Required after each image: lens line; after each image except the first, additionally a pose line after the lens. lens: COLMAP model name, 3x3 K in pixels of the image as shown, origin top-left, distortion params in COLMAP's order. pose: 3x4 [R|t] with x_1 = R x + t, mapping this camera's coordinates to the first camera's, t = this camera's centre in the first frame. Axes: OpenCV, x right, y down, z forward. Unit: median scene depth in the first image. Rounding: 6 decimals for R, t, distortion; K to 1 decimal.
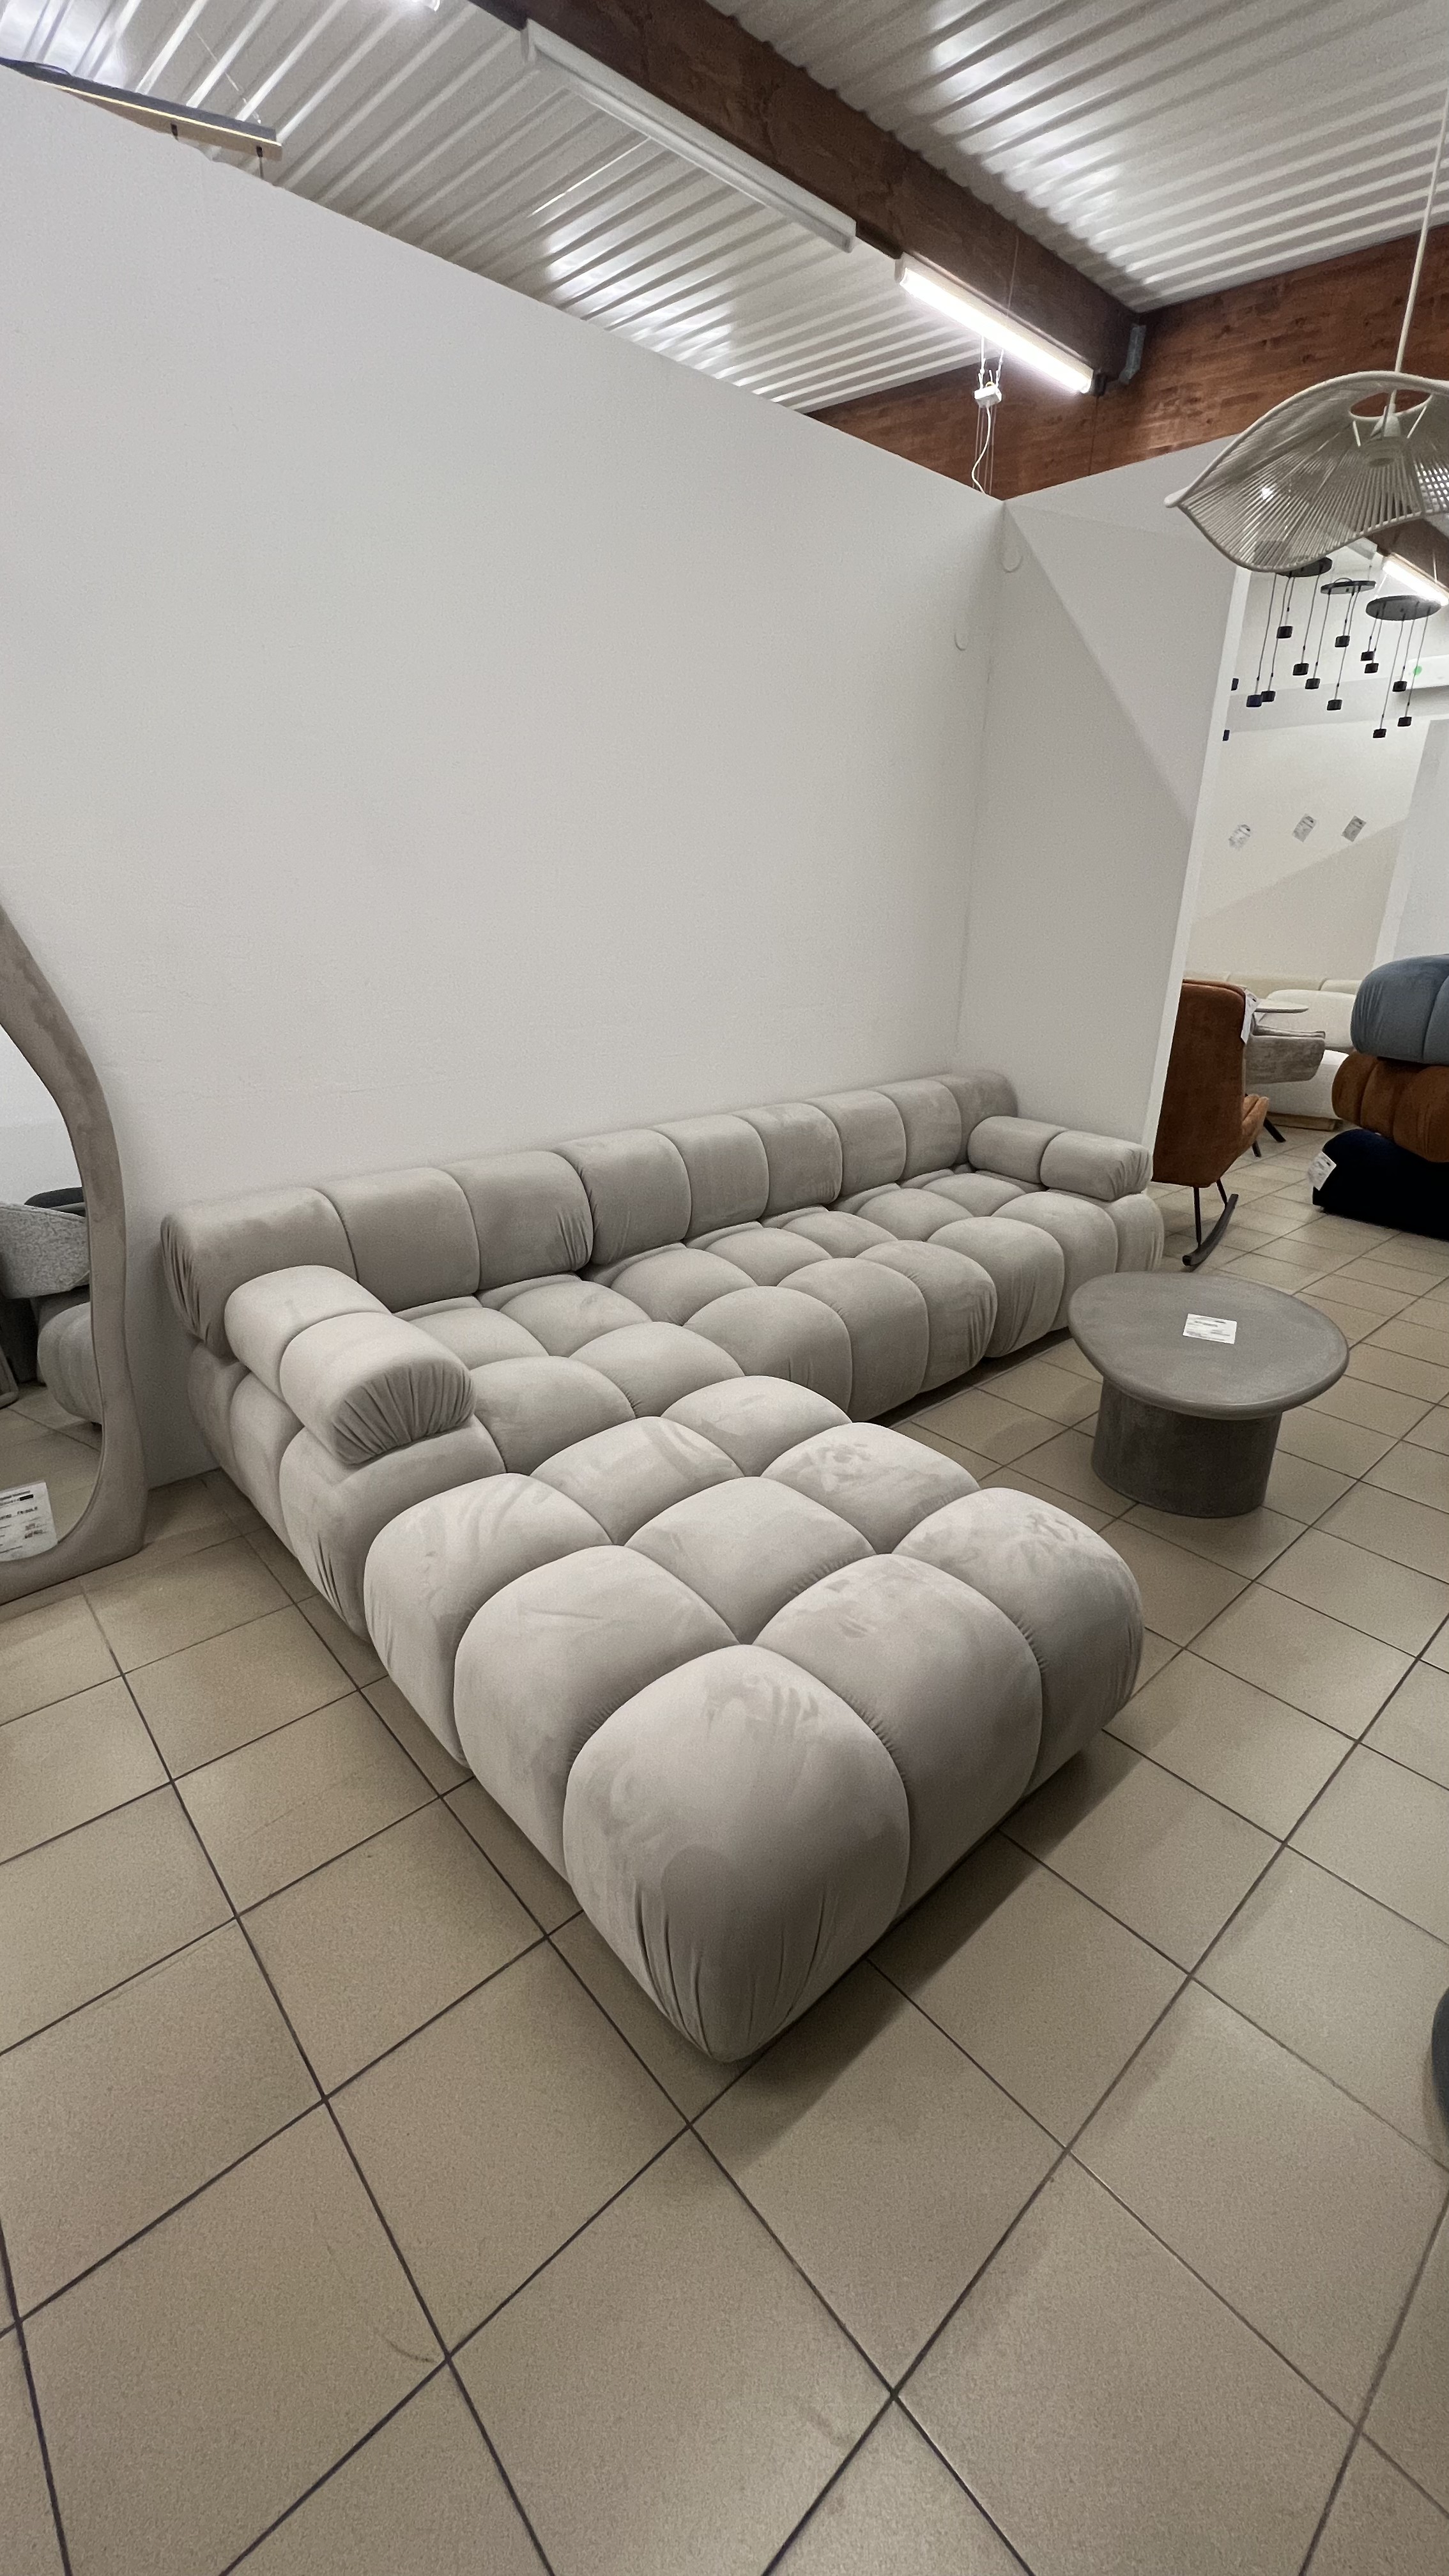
lens RADIAL K [[1010.6, 0, 731.0], [0, 1010.6, 1294.3], [0, 0, 1]] dist [-0.002180, 0.000670]
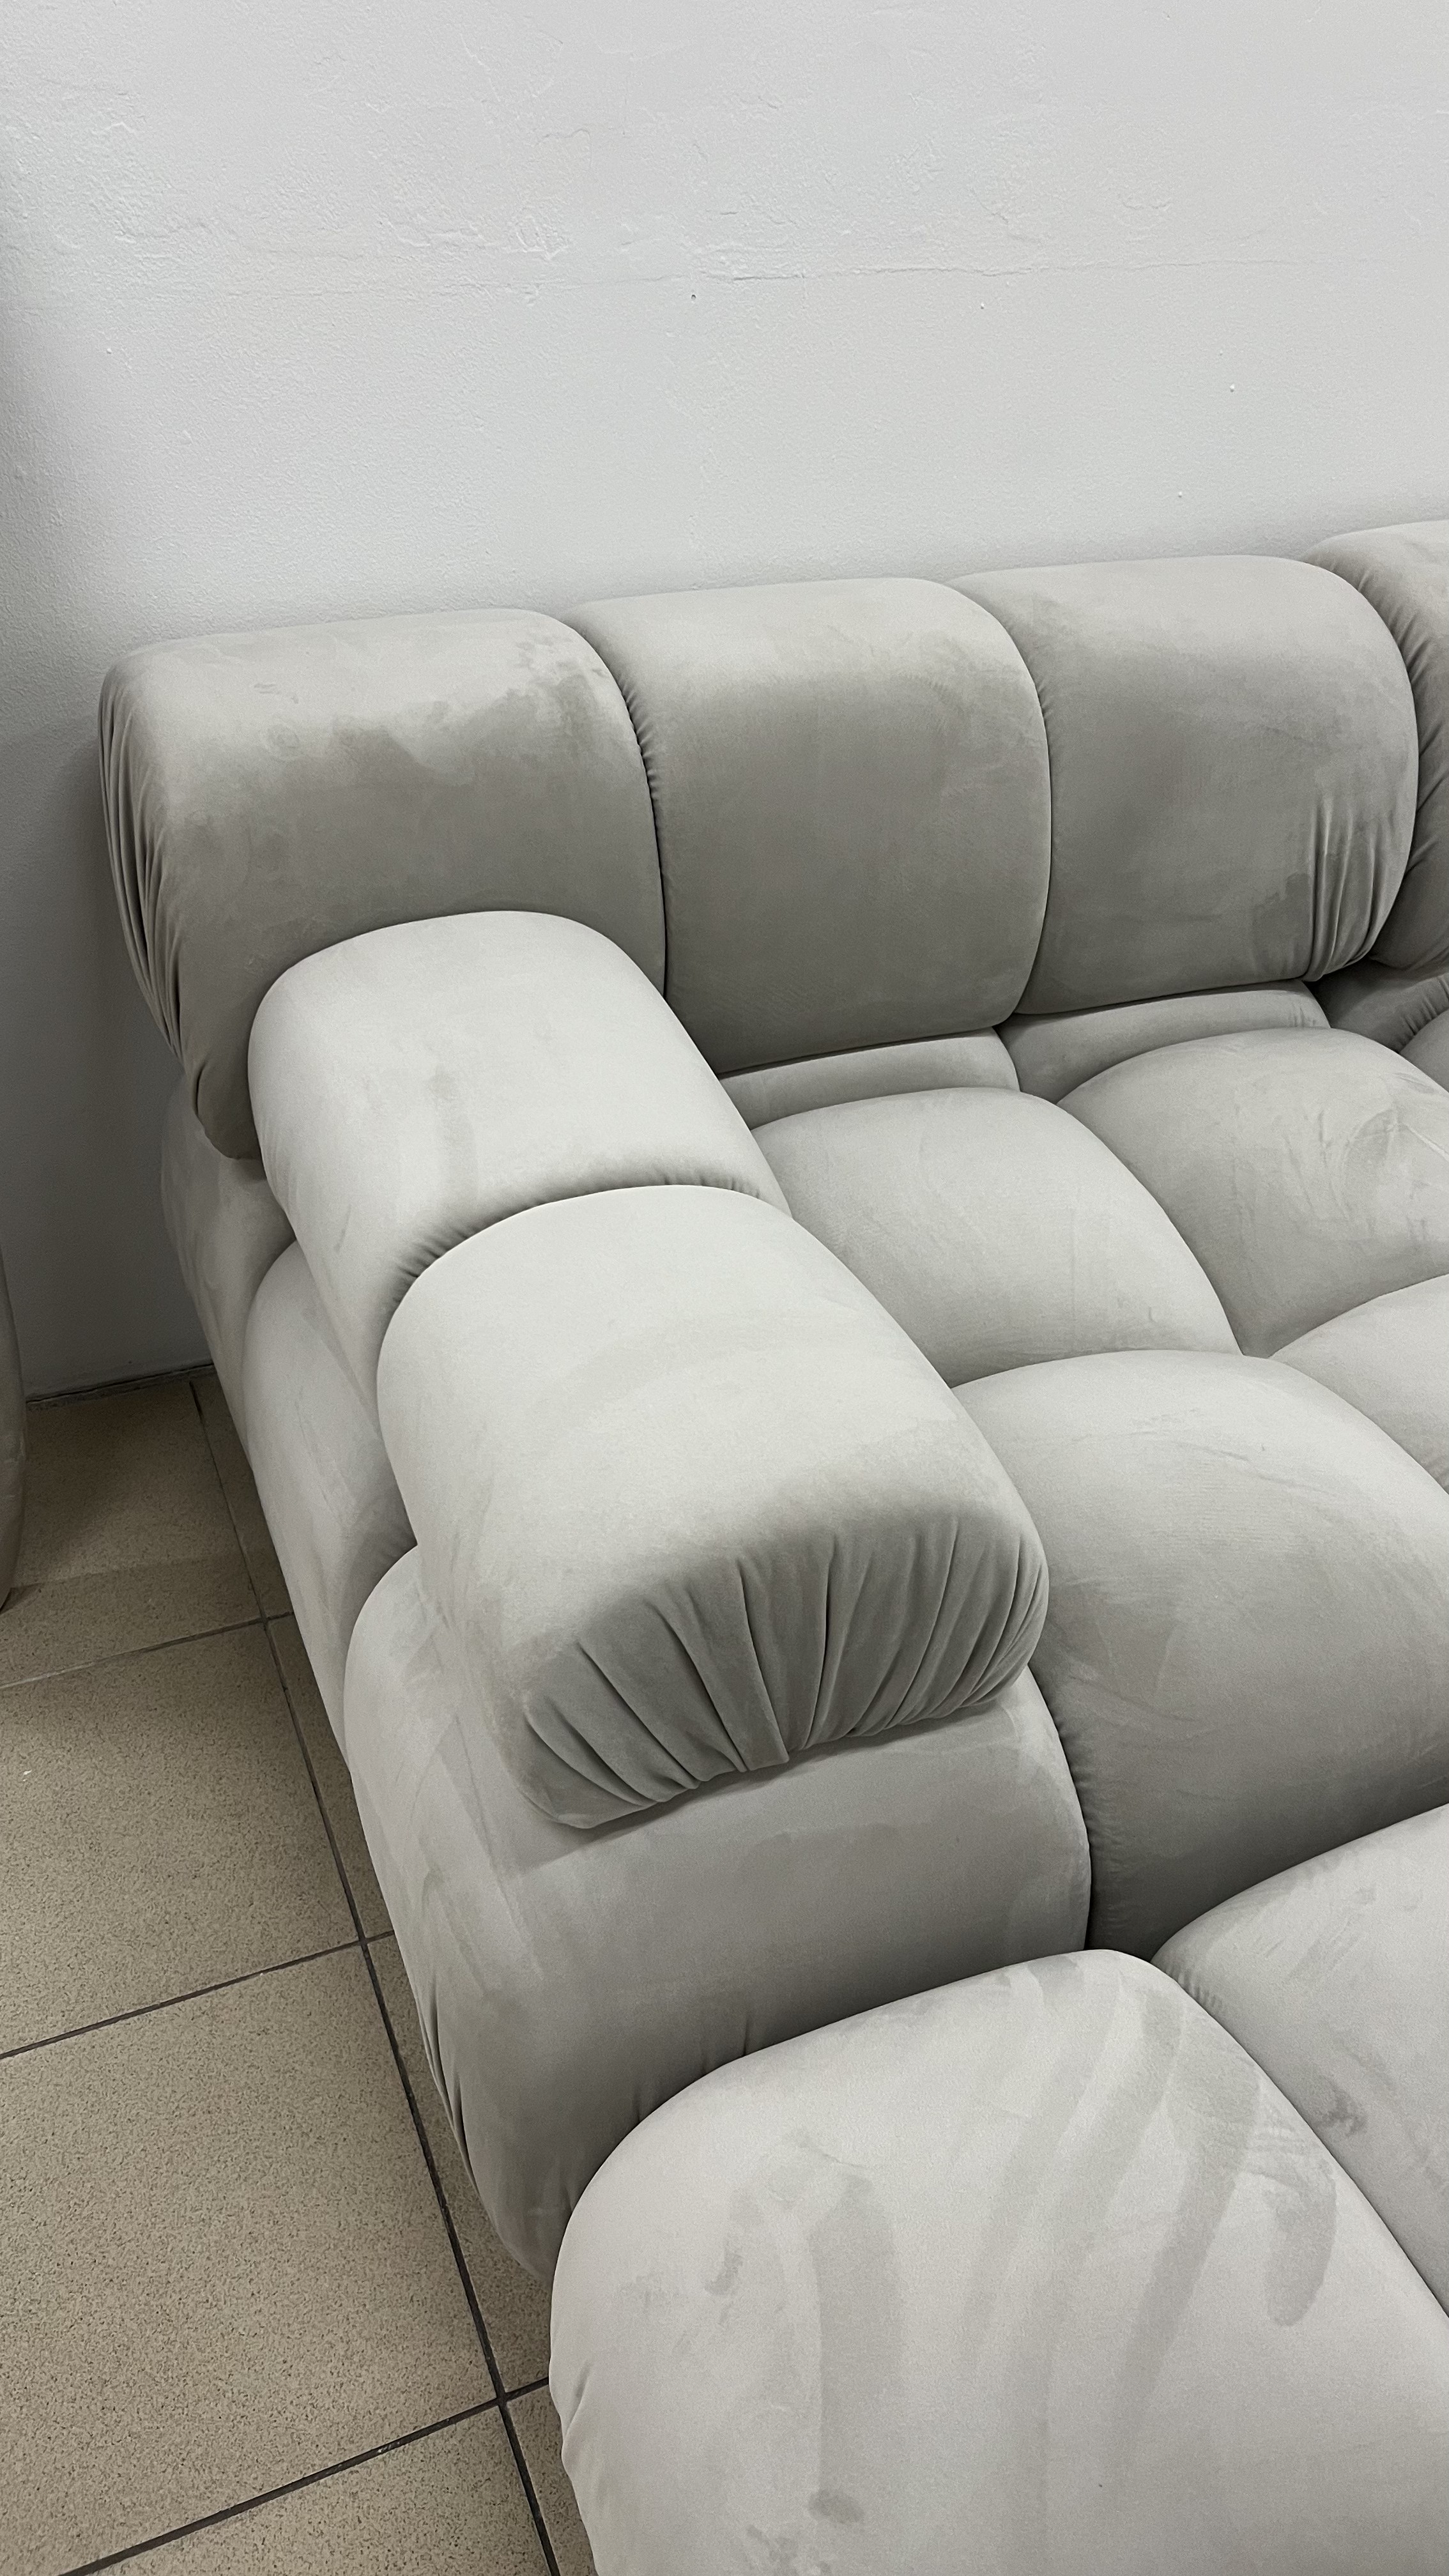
lens RADIAL K [[1909.2, 0, 765.4], [0, 1909.2, 1279.0], [0, 0, 1]] dist [0.064183, -0.074895]
pose [[0.948997, 0.222628, -0.223254, -0.231536], [-0.153450, 0.944711, 0.289782, -0.117771], [0.275424, -0.240744, 0.930690, 0.541385]]
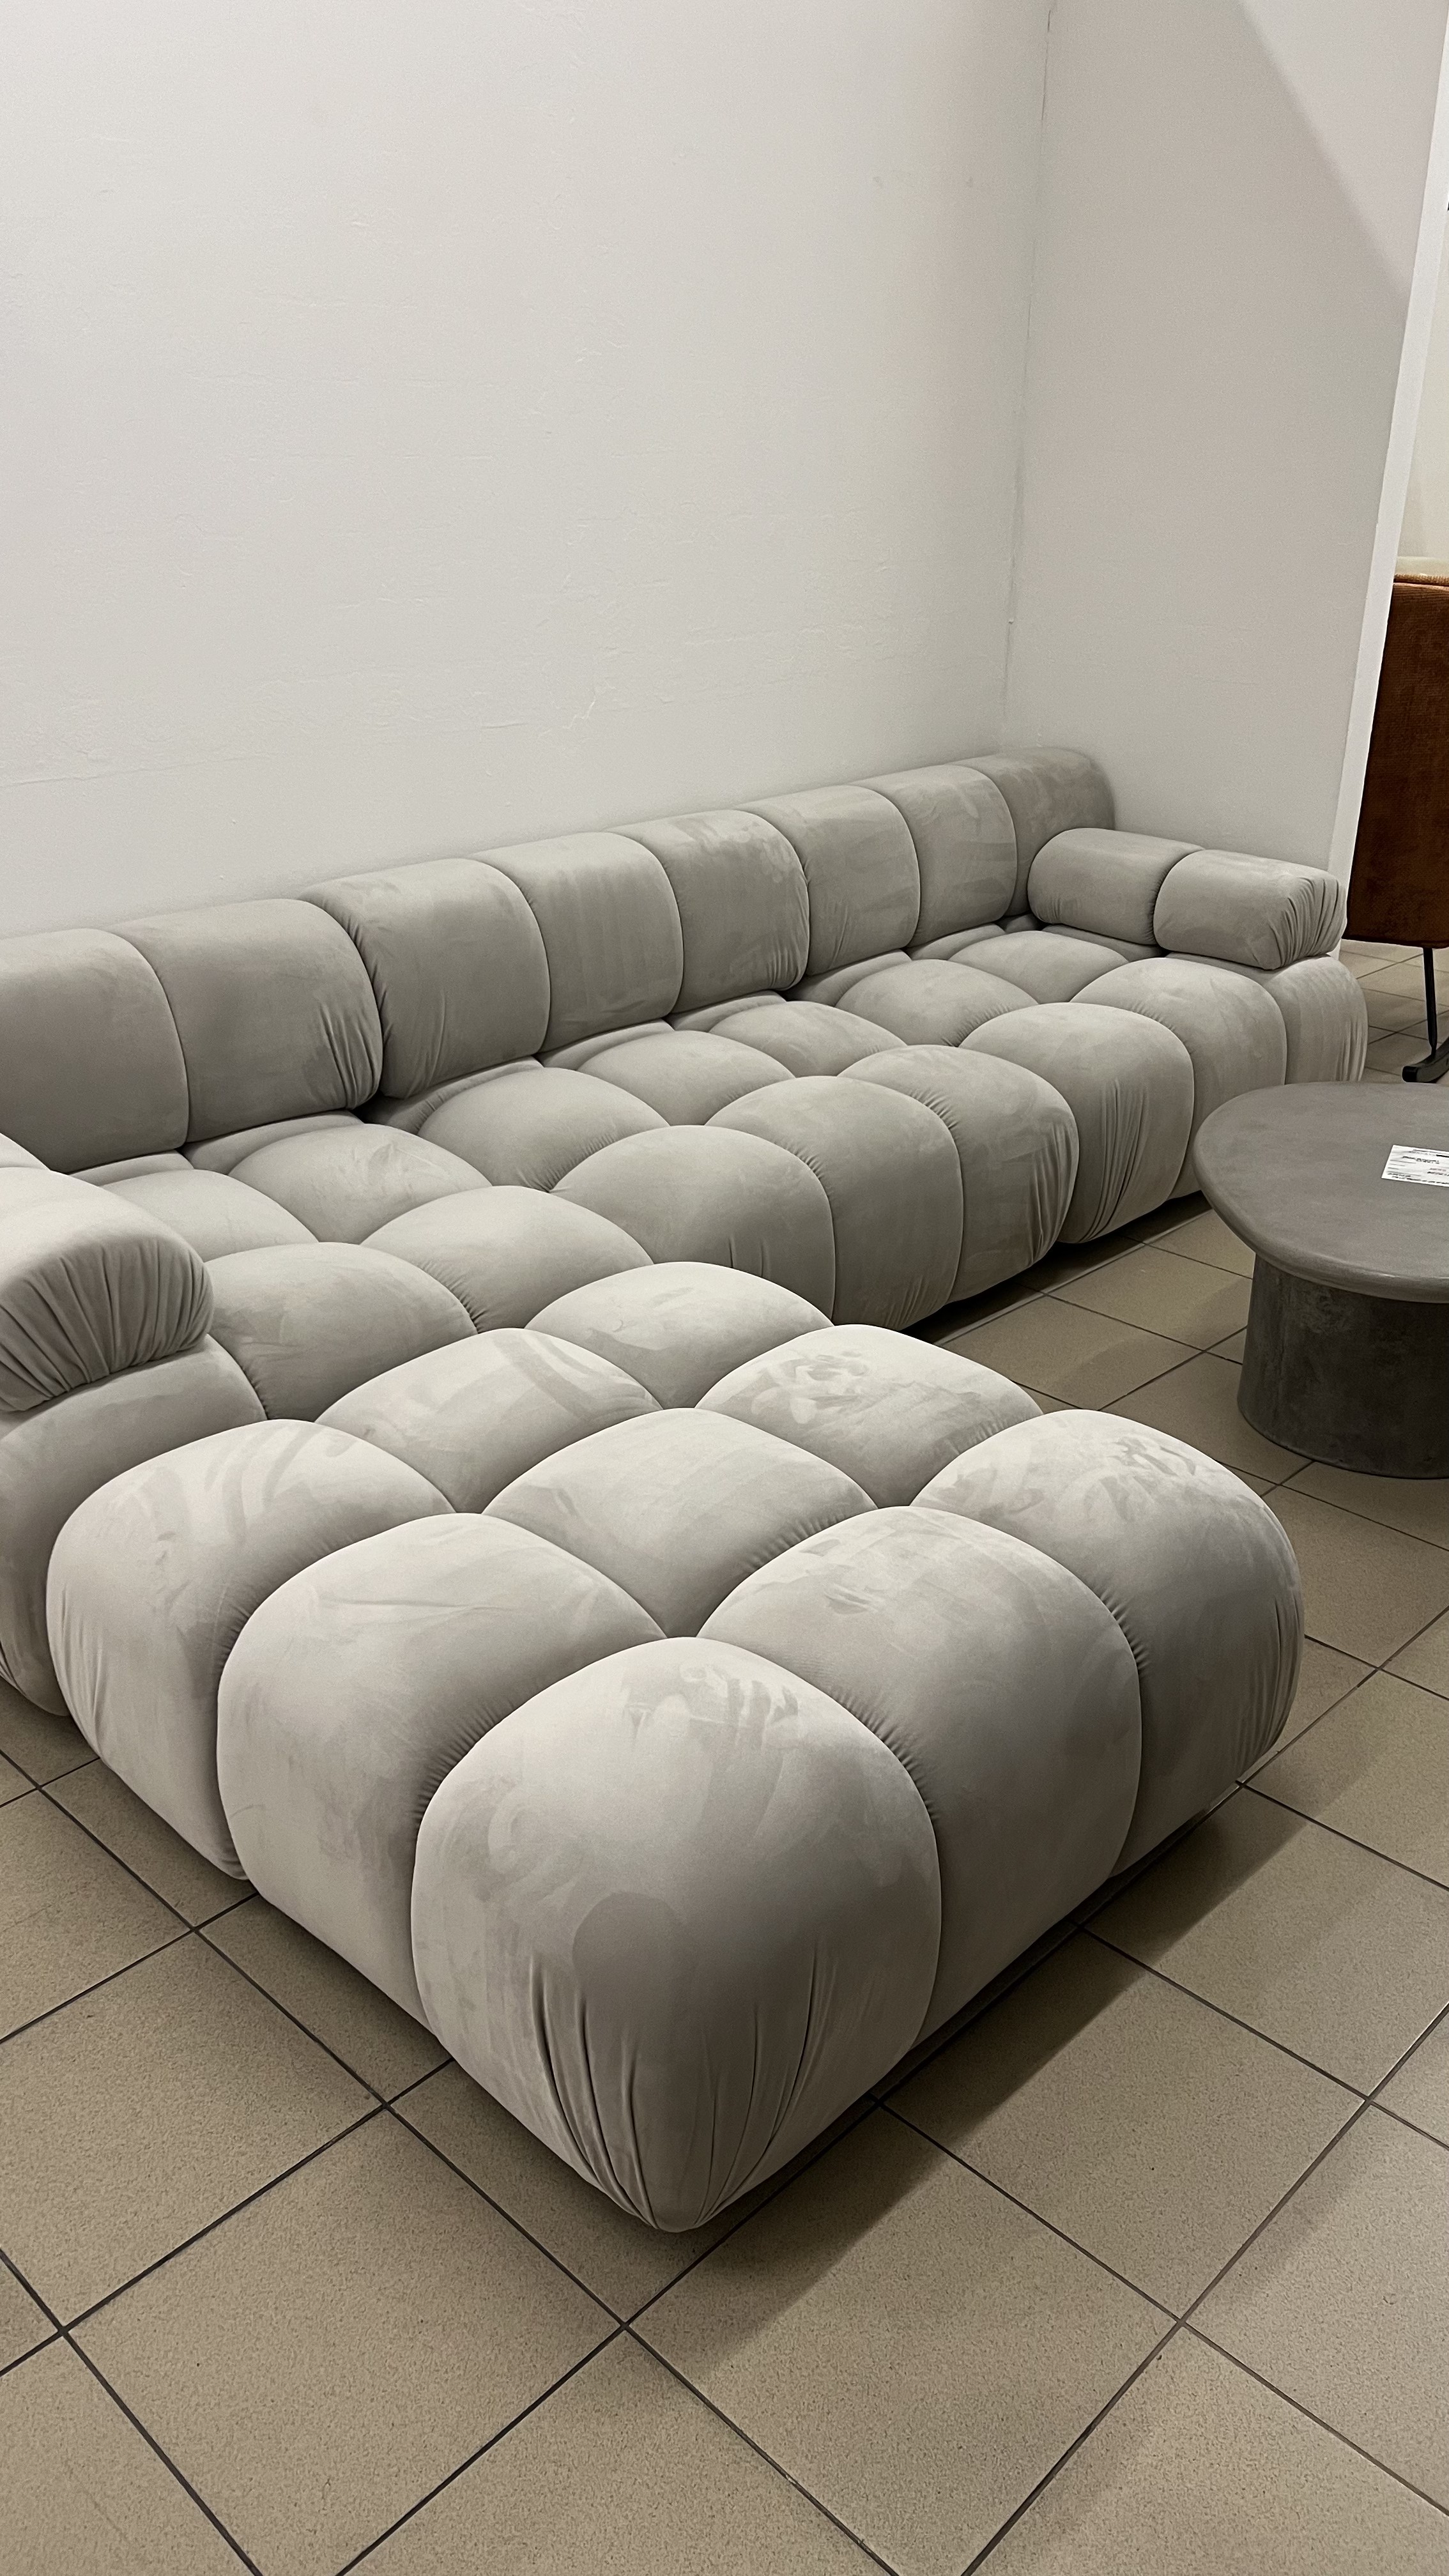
lens RADIAL K [[1909.2, 0, 718.3], [0, 1909.2, 1314.5], [0, 0, 1]] dist [0.064183, -0.074895]
pose [[0.997763, -0.034740, 0.057119, -0.018643], [0.031457, 0.997856, 0.057398, 0.054681], [-0.058990, -0.055473, 0.996716, -0.154281]]
